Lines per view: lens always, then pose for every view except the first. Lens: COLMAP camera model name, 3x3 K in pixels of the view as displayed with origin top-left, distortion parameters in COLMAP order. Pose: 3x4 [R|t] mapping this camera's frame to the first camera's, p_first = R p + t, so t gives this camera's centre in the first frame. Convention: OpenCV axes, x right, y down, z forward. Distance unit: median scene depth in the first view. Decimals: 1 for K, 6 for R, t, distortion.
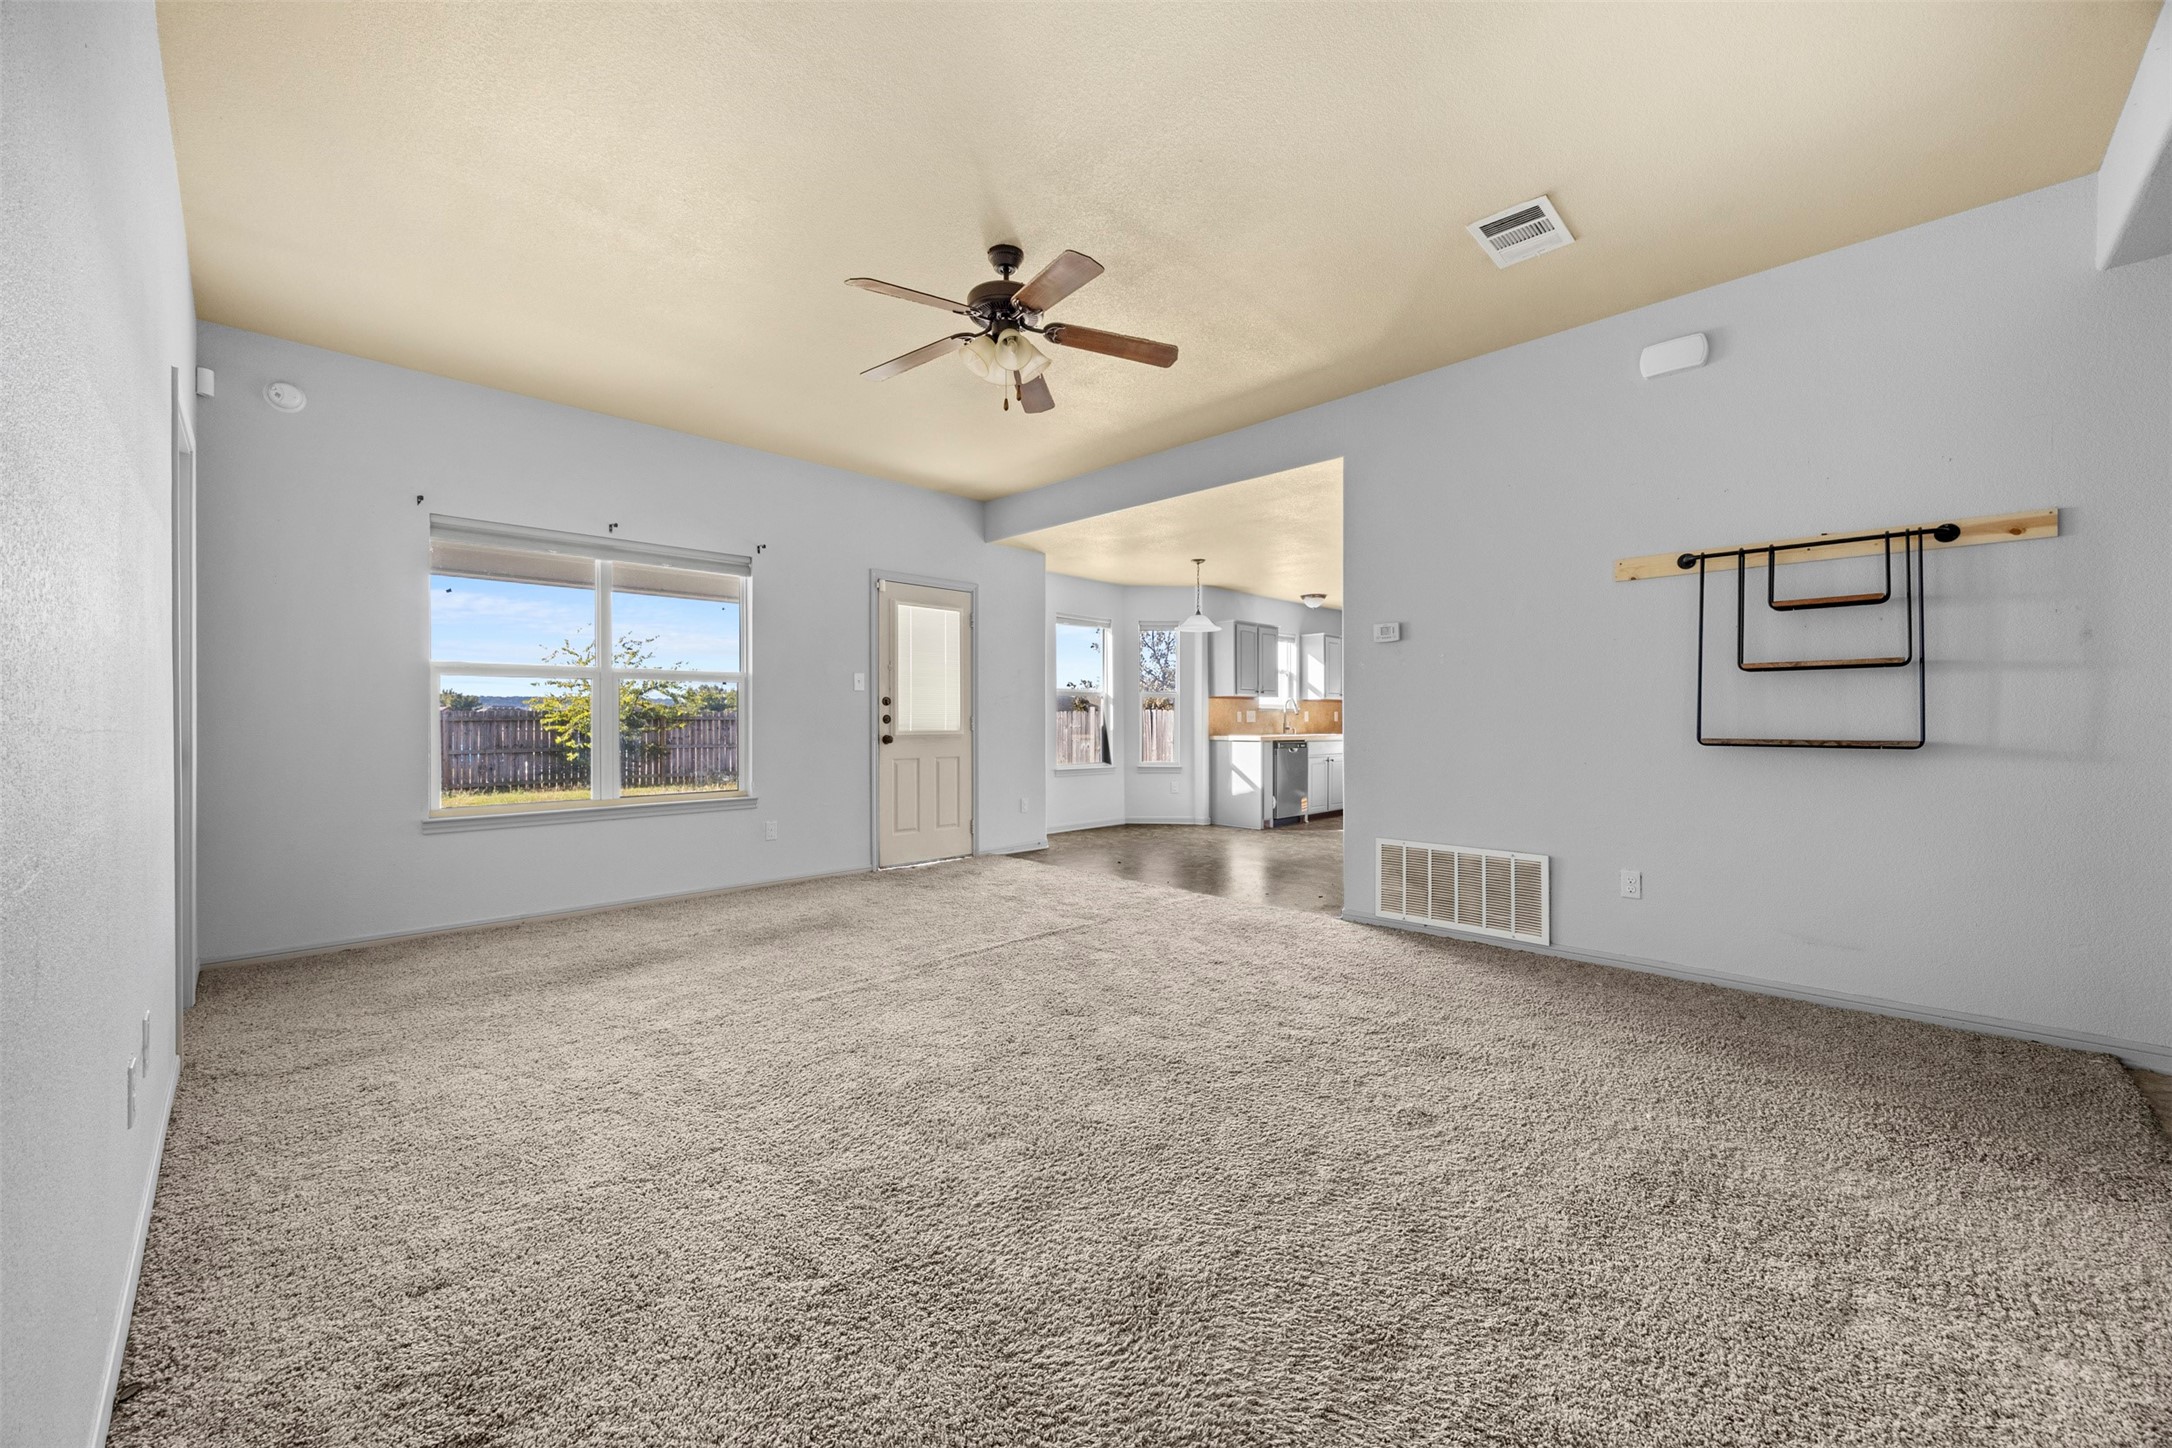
lens RADIAL K [[833.2, 0, 1093.2], [0, 833.2, 720.8], [0, 0, 1]] dist [-0.000470, -0.000023]
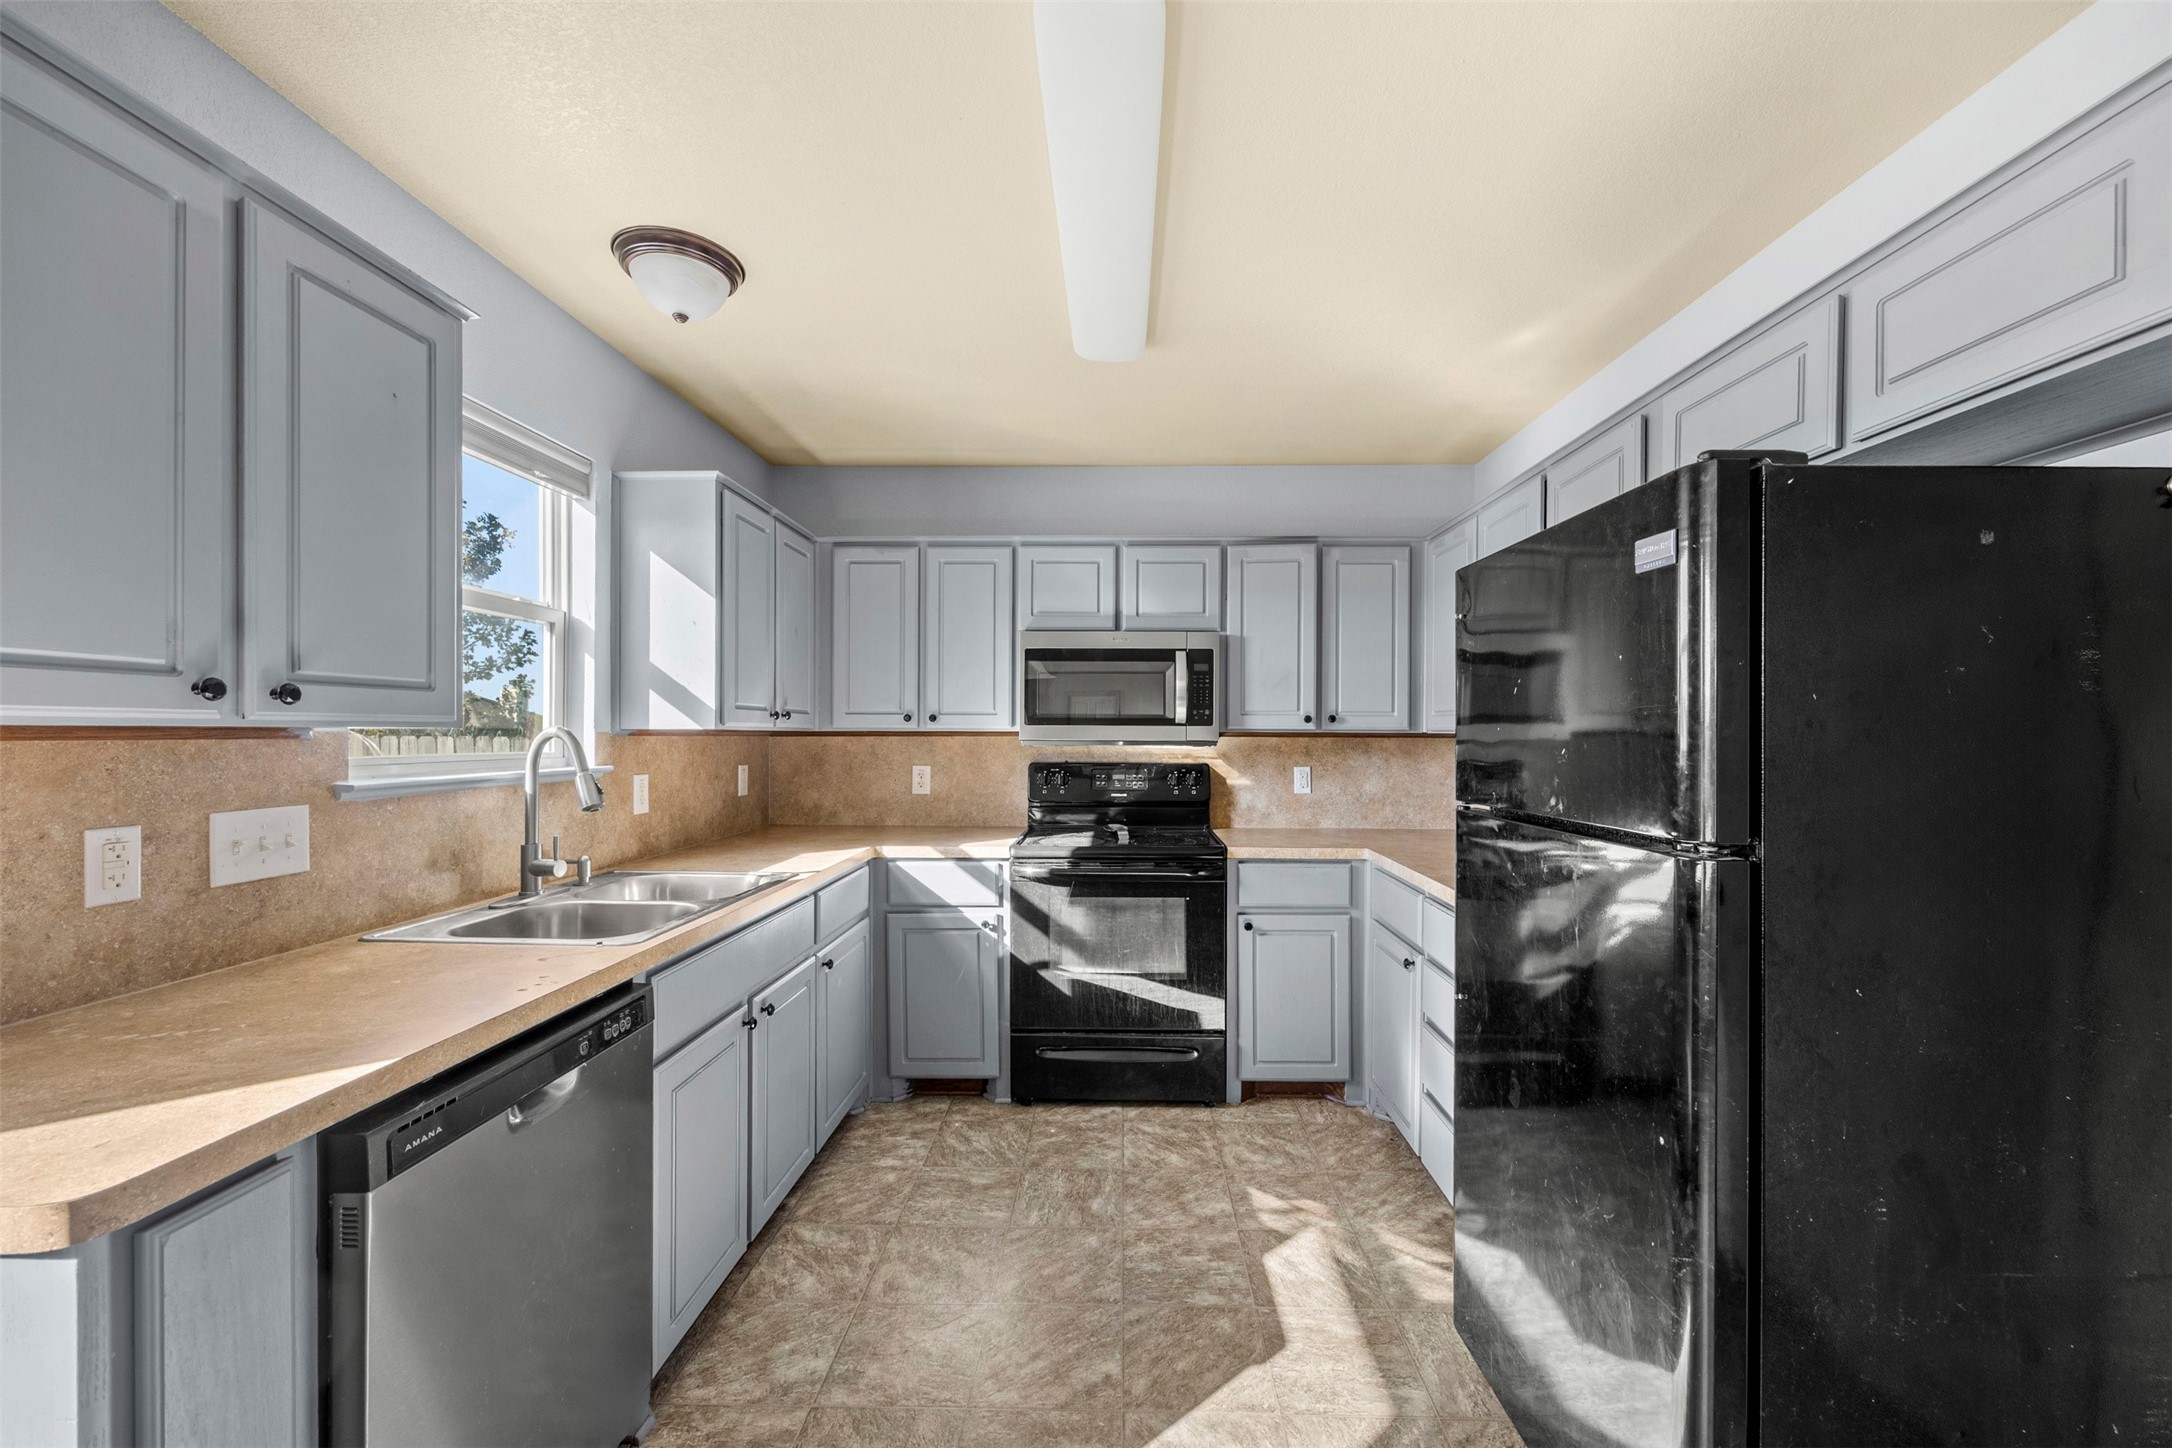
lens RADIAL K [[851.5, 0, 1097.6], [0, 851.5, 733.5], [0, 0, 1]] dist [-0.000164, 0.000011]
pose [[0.733962, 0.005008, 0.679172, 0.204017], [-0.007155, 0.999974, 0.000359, -0.028942], [-0.679152, -0.005123, 0.733979, 0.801878]]
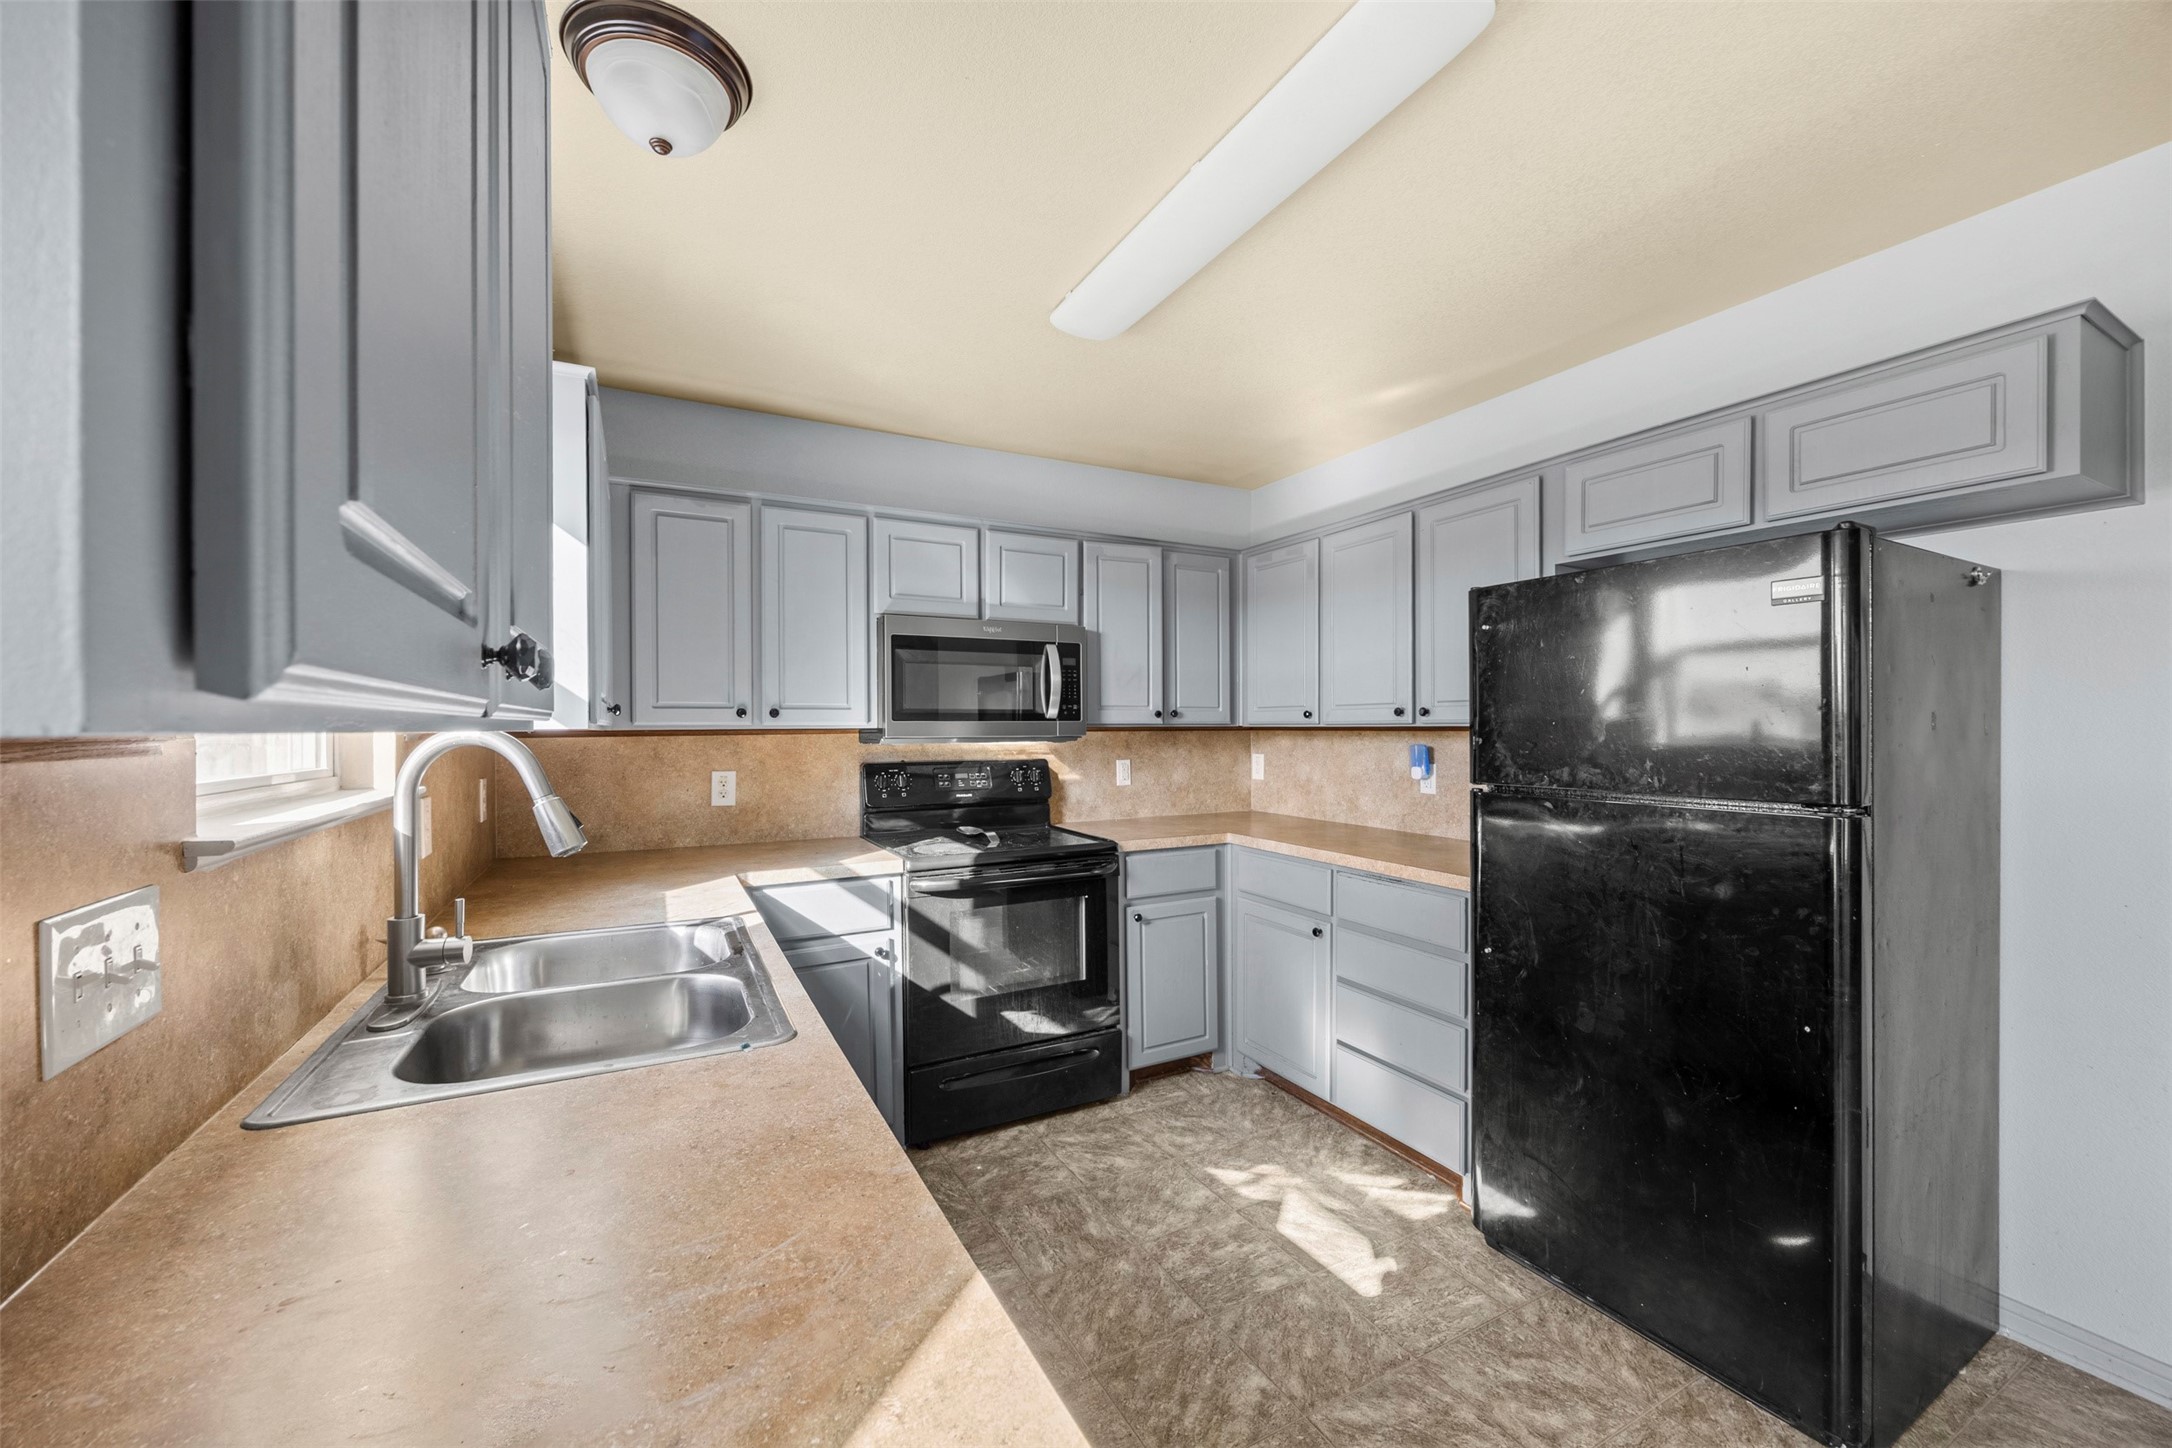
lens RADIAL K [[840.5, 0, 1089.4], [0, 840.5, 728.5], [0, 0, 1]] dist [0.000000, 0.000134]
pose [[0.303909, -0.000646, 0.952701, 0.147391], [0.001936, 0.999998, 0.000060, -0.029250], [-0.952699, 0.001827, 0.303909, 0.925579]]
